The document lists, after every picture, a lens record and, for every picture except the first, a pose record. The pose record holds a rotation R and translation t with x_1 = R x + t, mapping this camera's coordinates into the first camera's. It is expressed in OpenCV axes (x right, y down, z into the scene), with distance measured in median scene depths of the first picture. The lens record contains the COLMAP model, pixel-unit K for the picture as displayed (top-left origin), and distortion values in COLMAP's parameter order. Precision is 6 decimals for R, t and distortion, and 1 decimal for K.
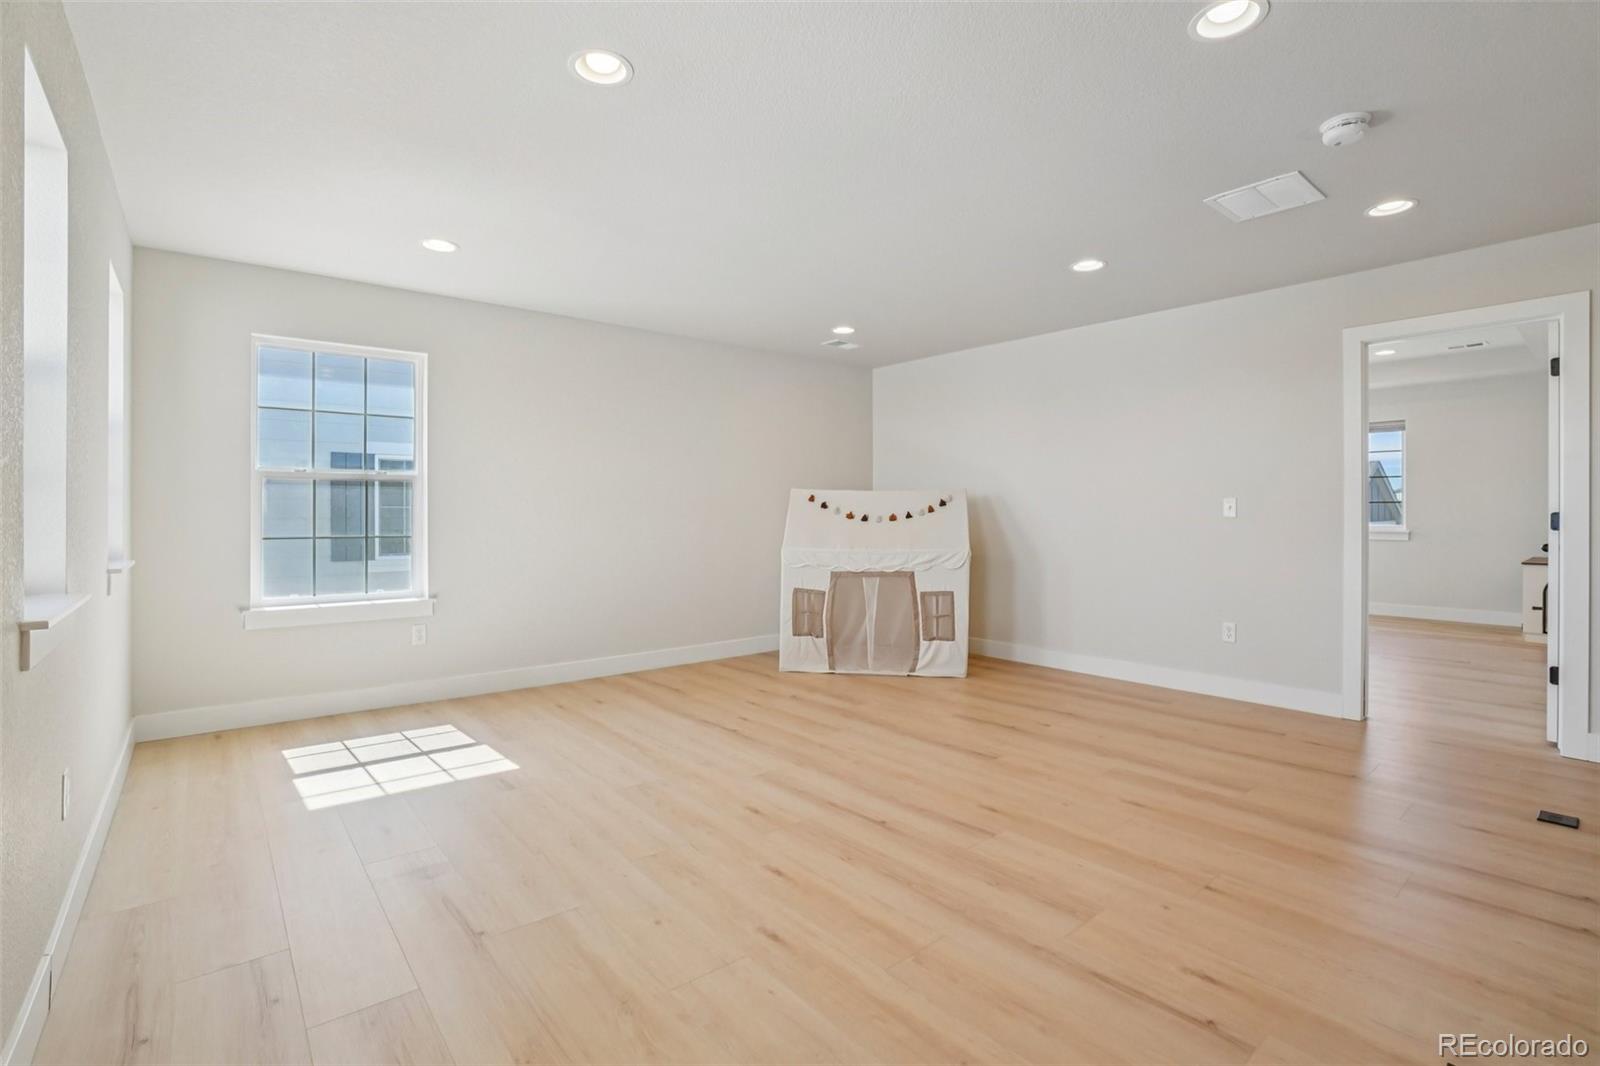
lens RADIAL K [[718.2, 0, 800.6], [0, 718.2, 517.6], [0, 0, 1]] dist [-0.059274, 0.018284]
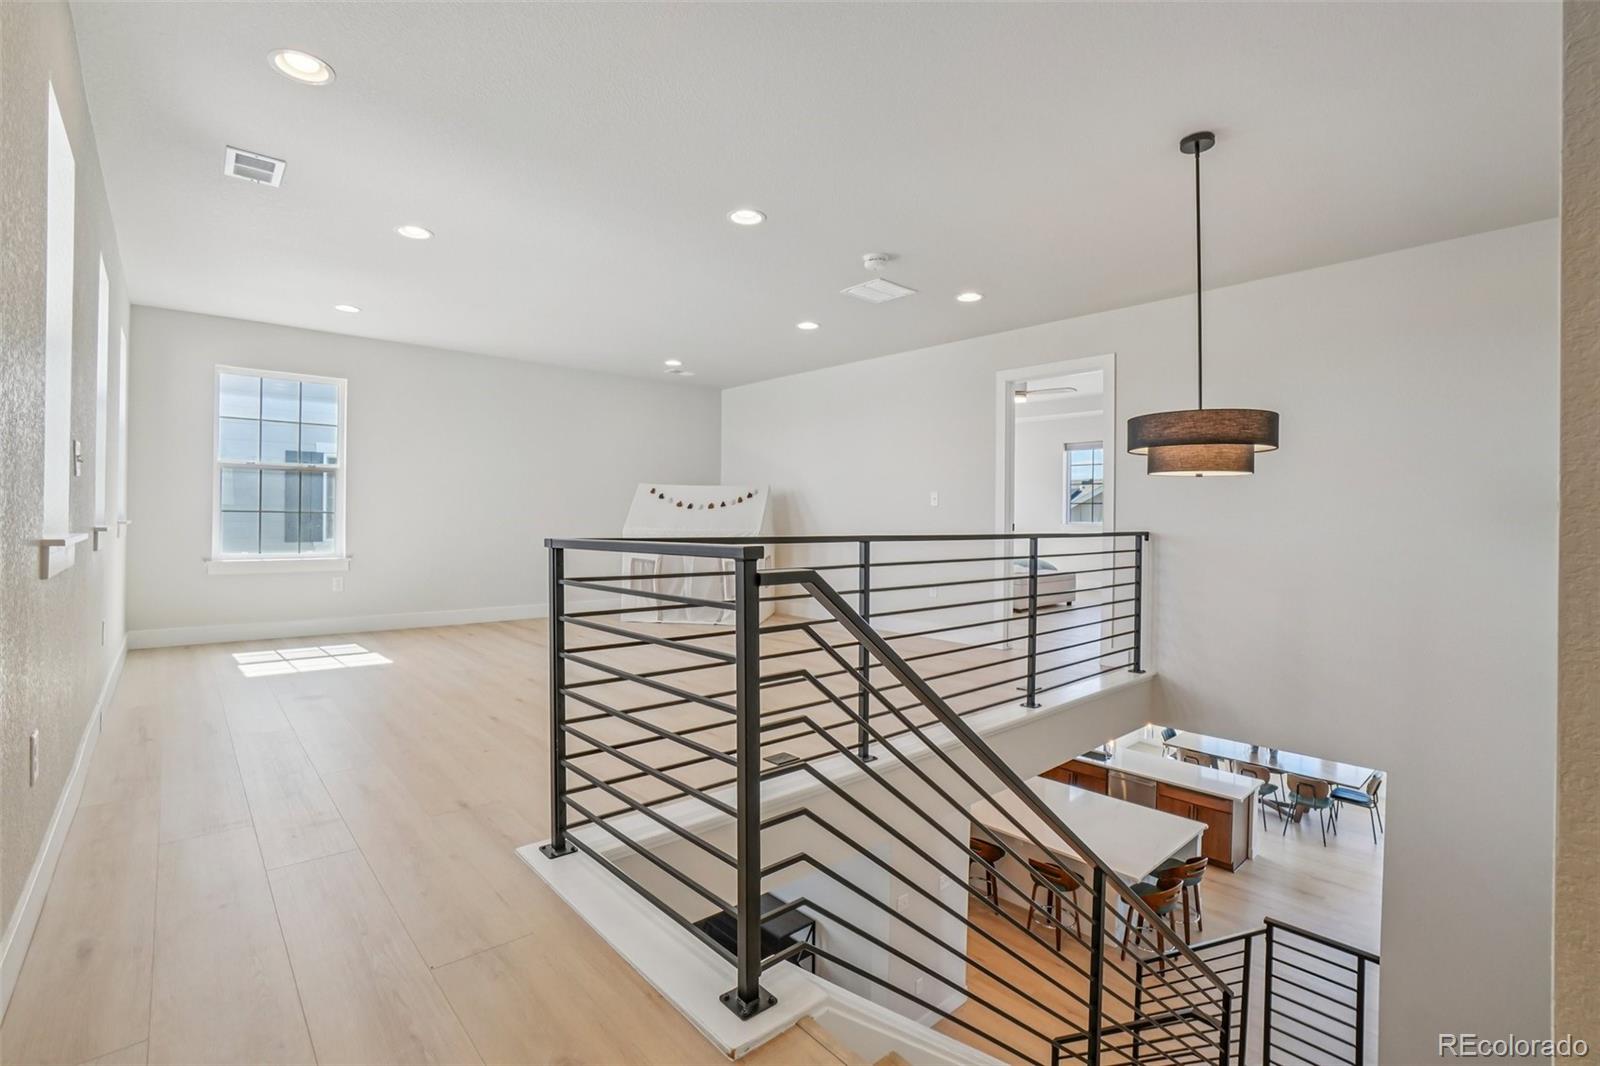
lens RADIAL K [[705.6, 0, 801.5], [0, 705.6, 523.7], [0, 0, 1]] dist [-0.062386, 0.018645]
pose [[0.999163, 0.012278, 0.039012, 0.310804], [-0.012301, 0.999924, 0.000355, 0.038378], [-0.039004, -0.000834, 0.999239, -0.377104]]
